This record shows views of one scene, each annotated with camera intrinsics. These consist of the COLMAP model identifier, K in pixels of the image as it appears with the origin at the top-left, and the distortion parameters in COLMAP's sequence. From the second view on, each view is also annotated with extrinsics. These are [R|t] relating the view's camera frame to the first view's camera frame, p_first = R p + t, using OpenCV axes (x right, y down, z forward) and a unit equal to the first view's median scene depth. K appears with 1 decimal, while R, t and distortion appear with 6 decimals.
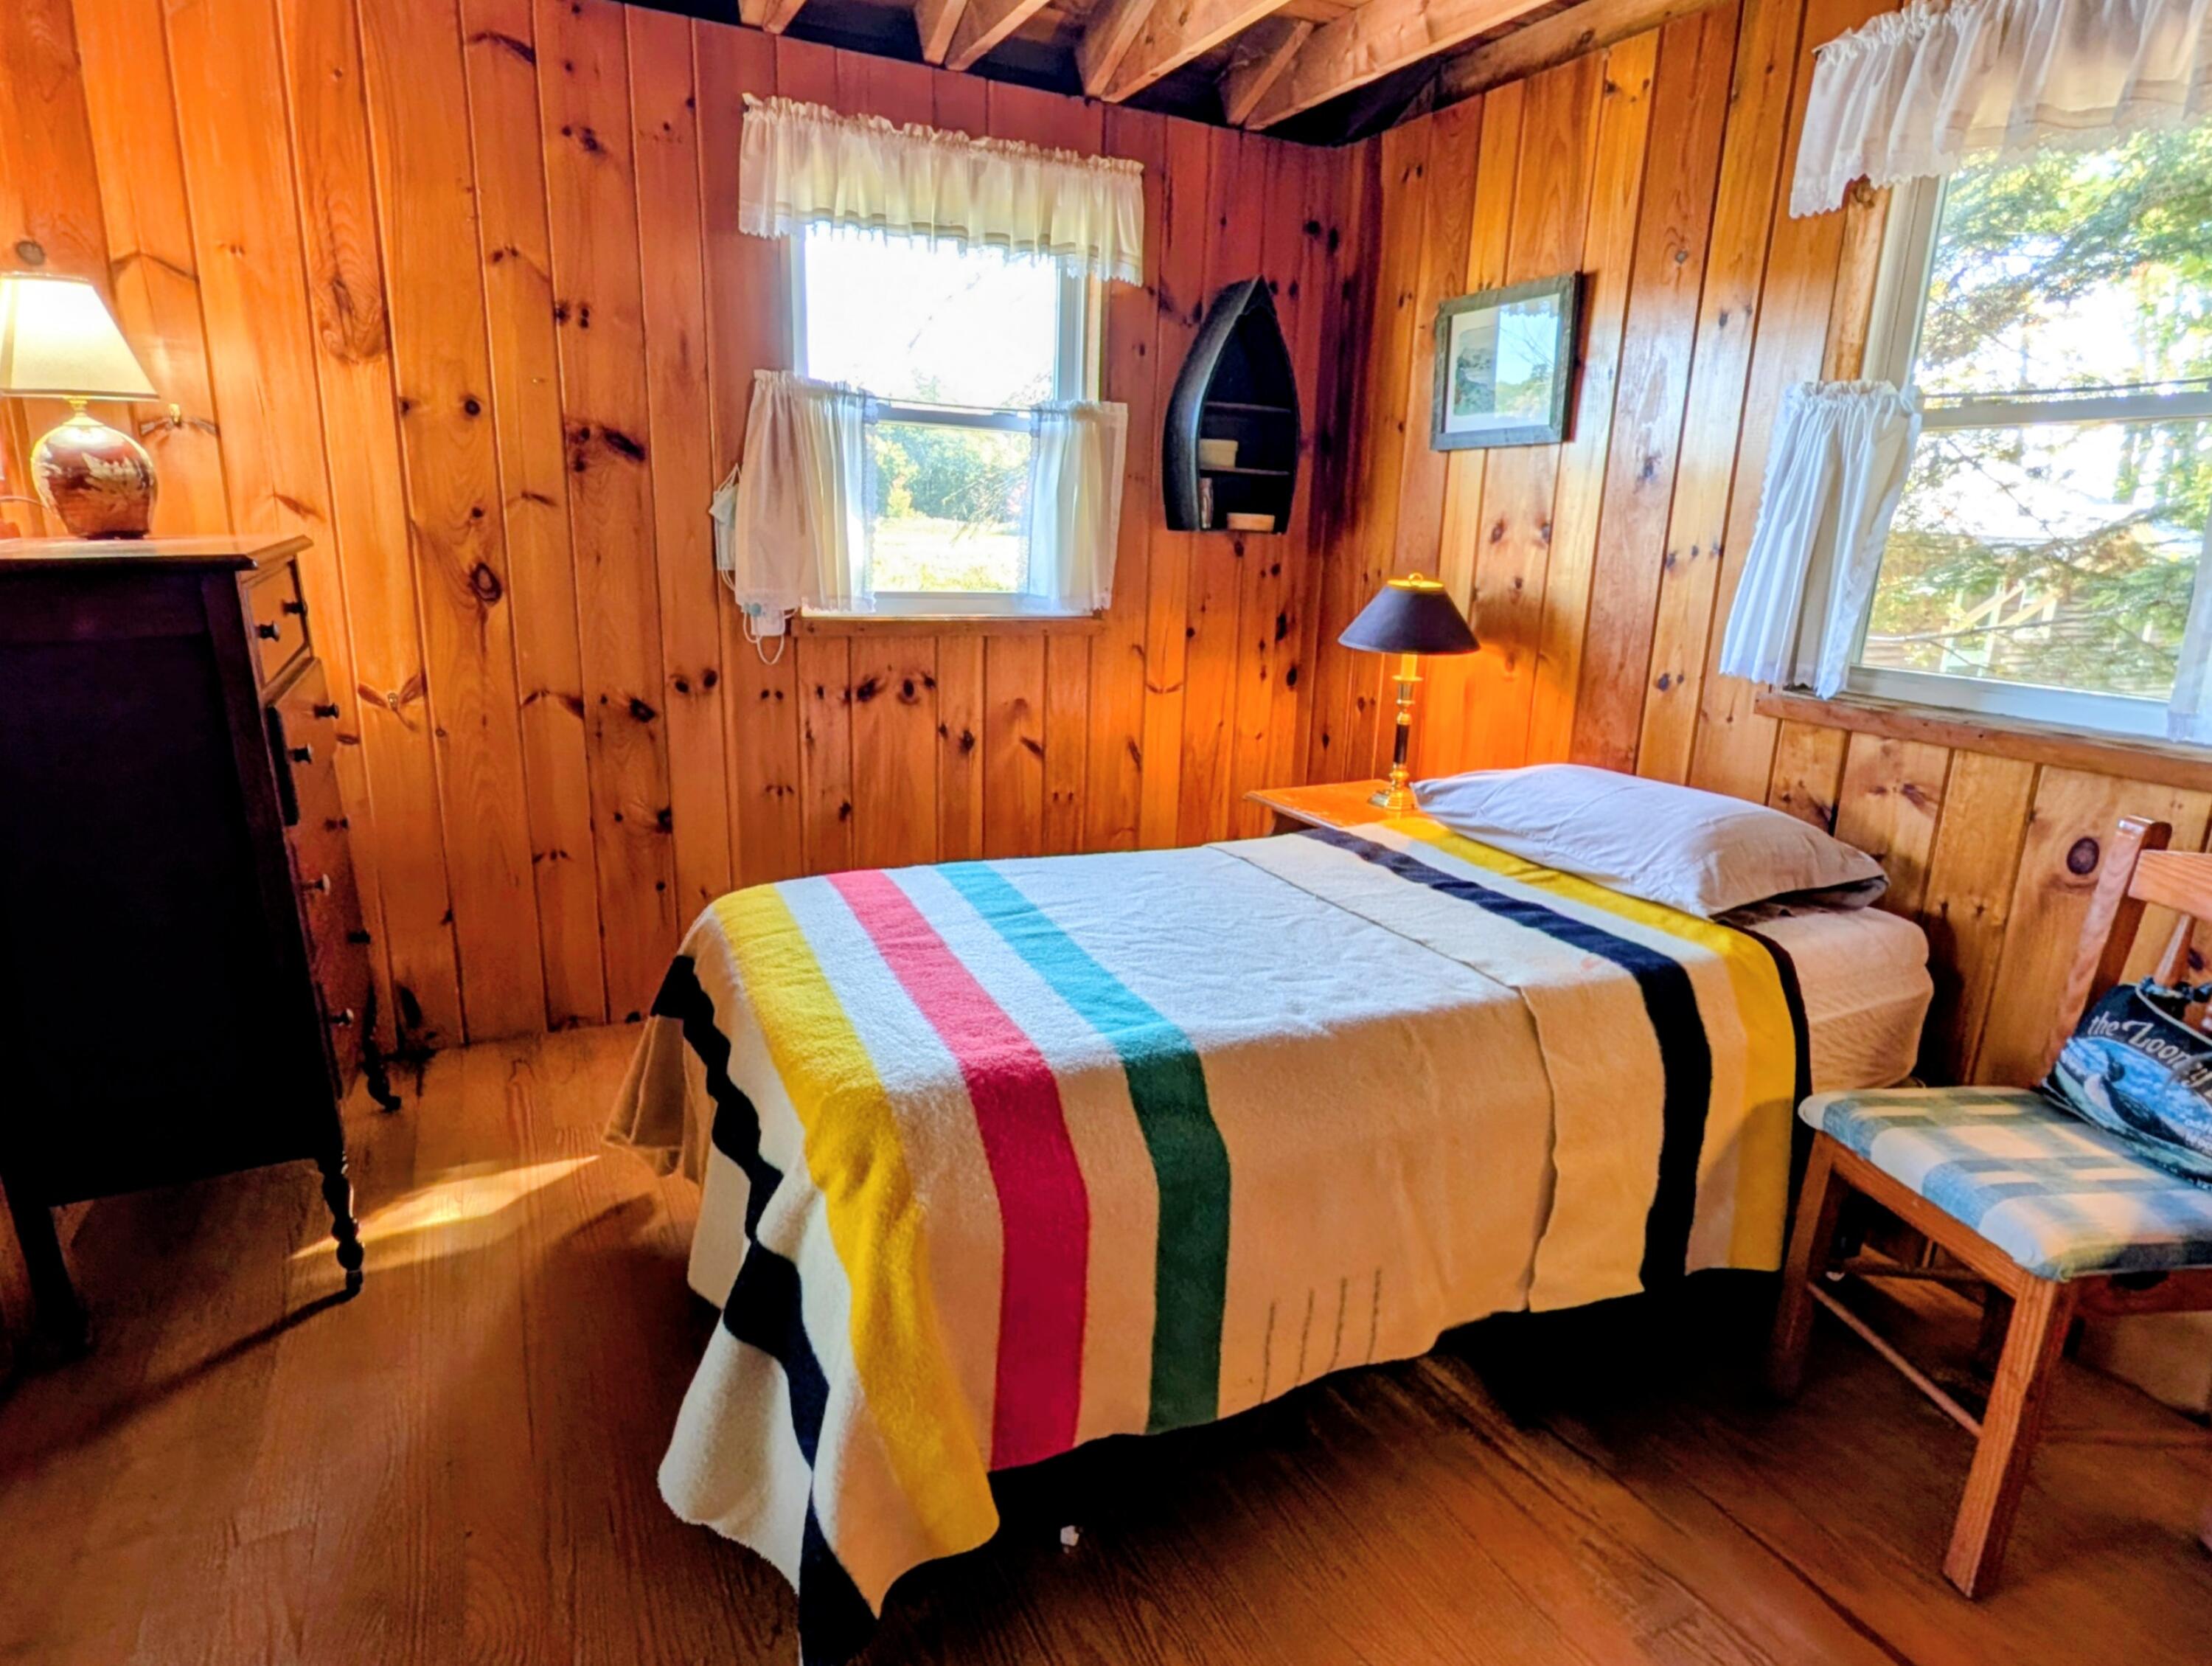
lens RADIAL K [[1193.2, 0, 1103.9], [0, 1193.2, 828.0], [0, 0, 1]] dist [-0.004398, 0.001105]
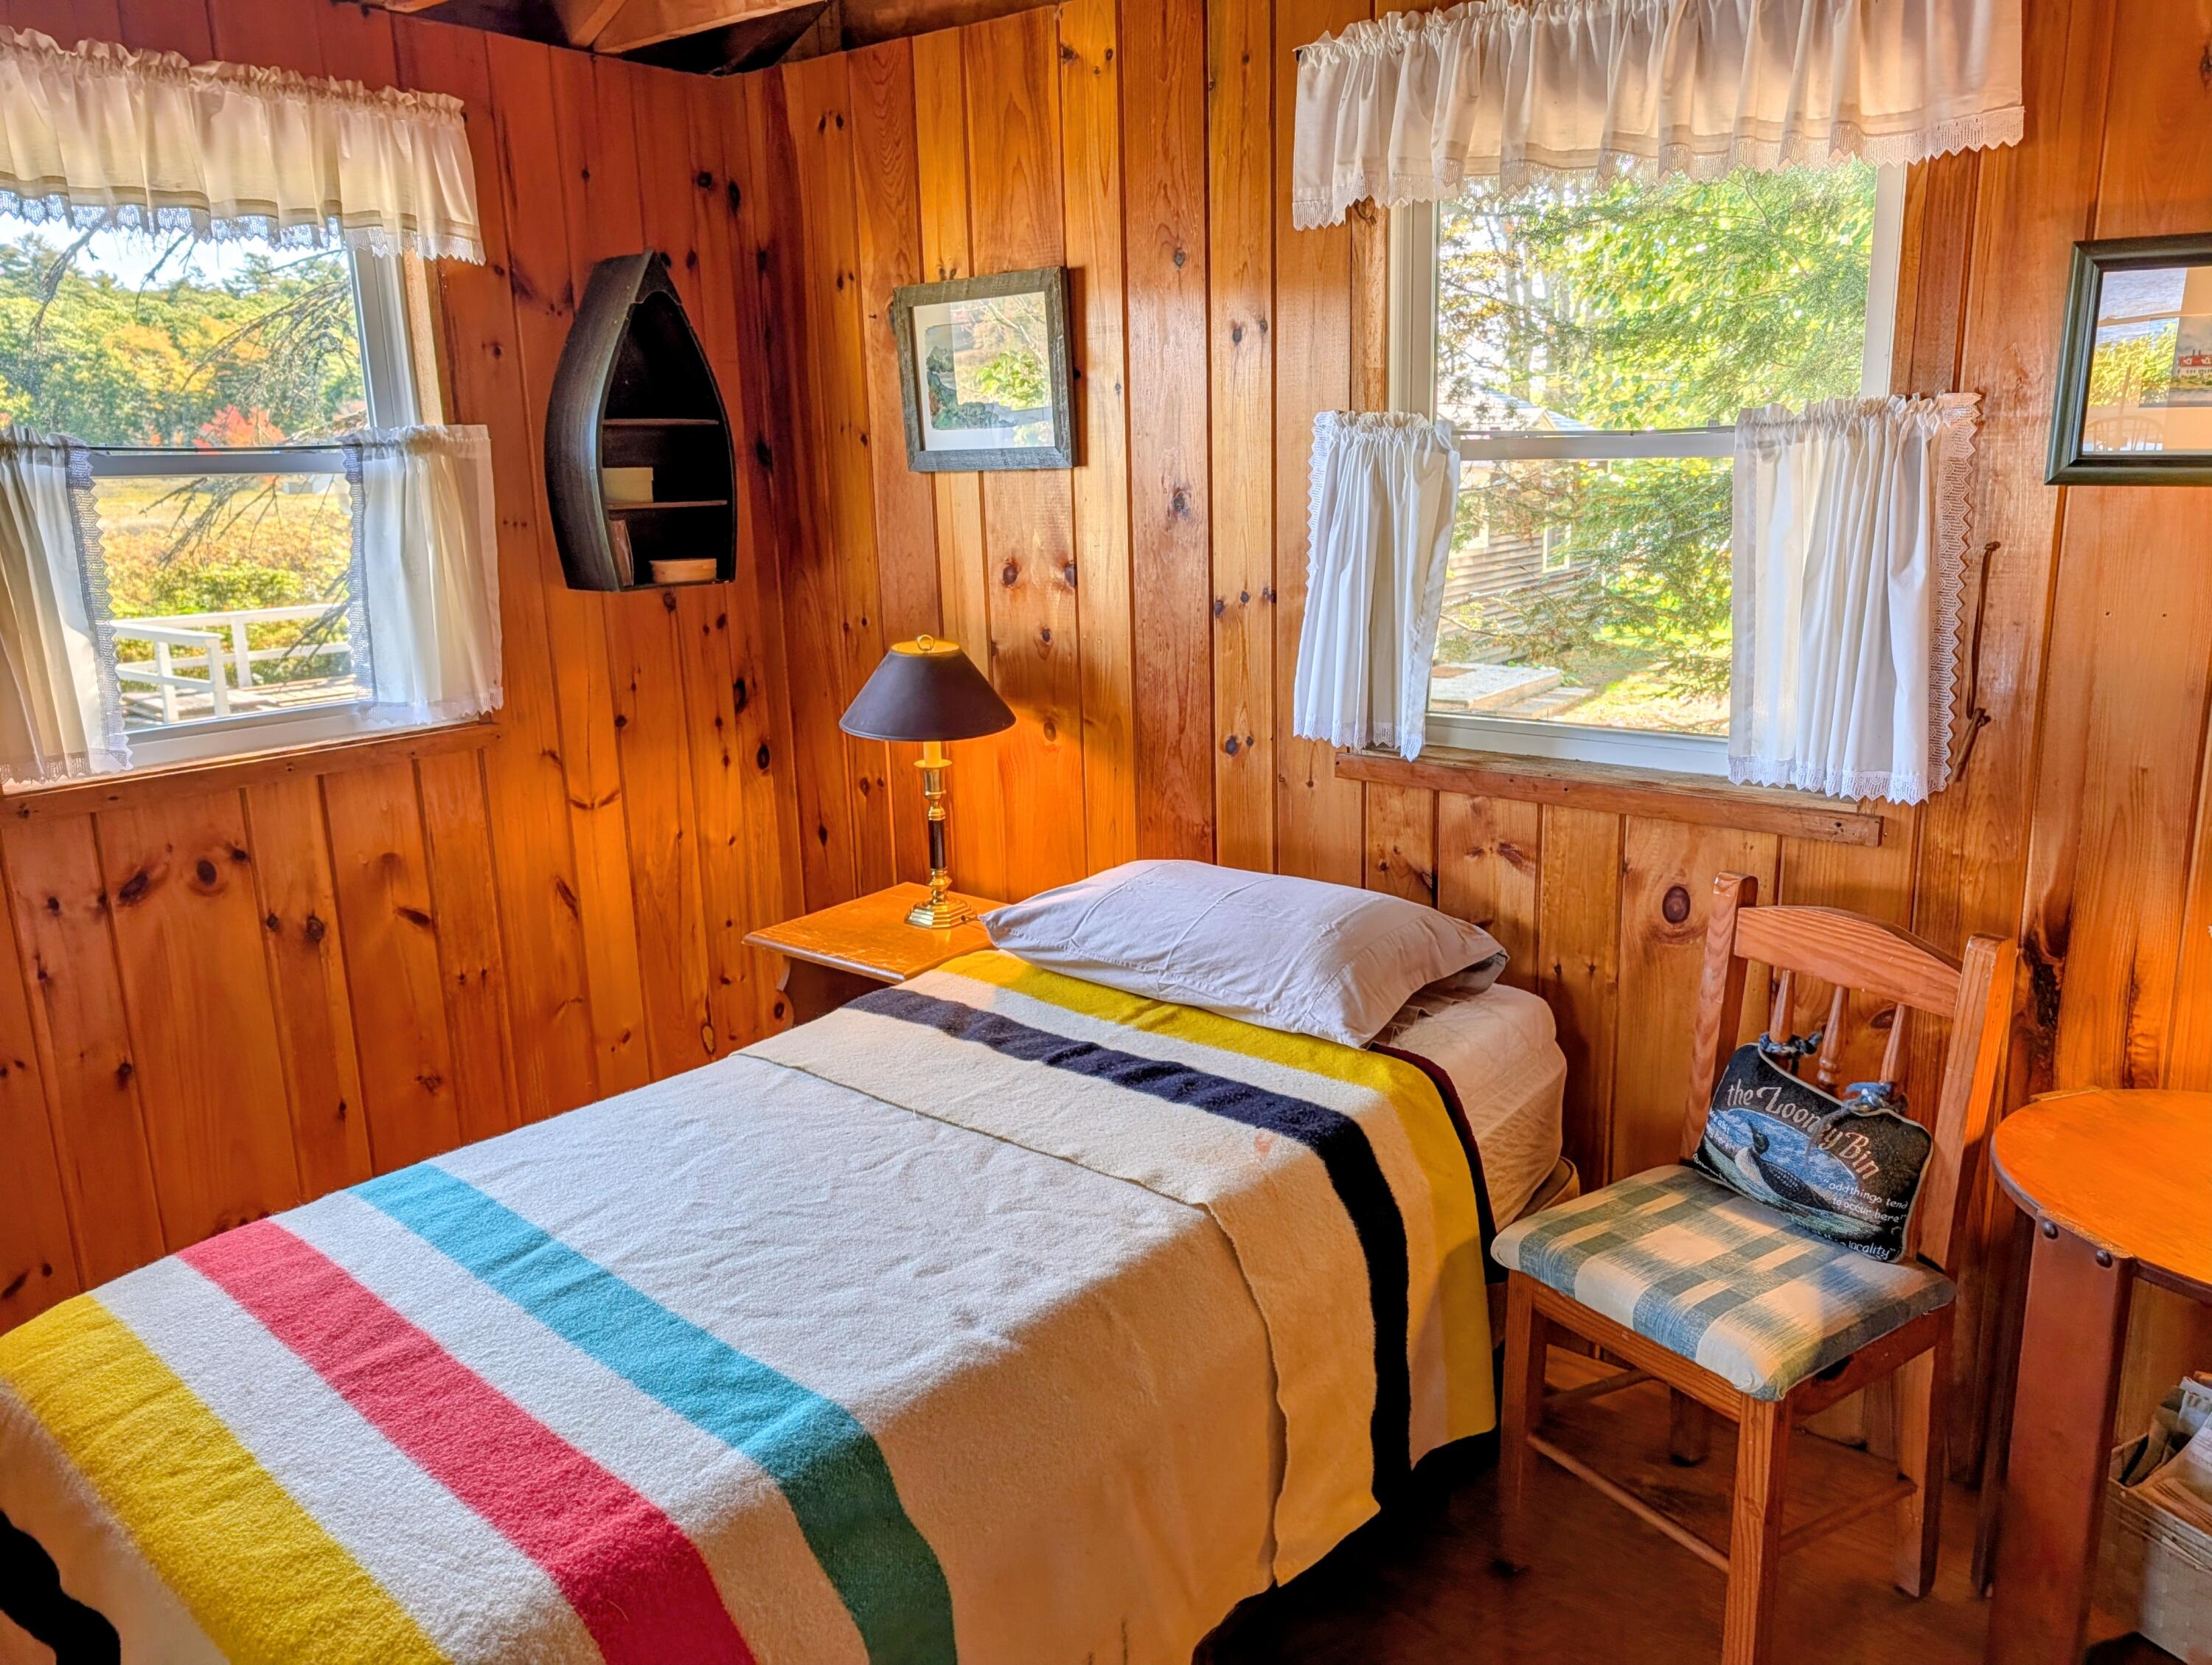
lens RADIAL K [[1540.4, 0, 1113.1], [0, 1540.4, 812.9], [0, 0, 1]] dist [0.019519, -0.020781]
pose [[0.903821, -0.147413, 0.401717, -0.070723], [0.157933, 0.987425, 0.007009, -0.109008], [-0.397698, 0.057110, 0.915737, 0.022595]]
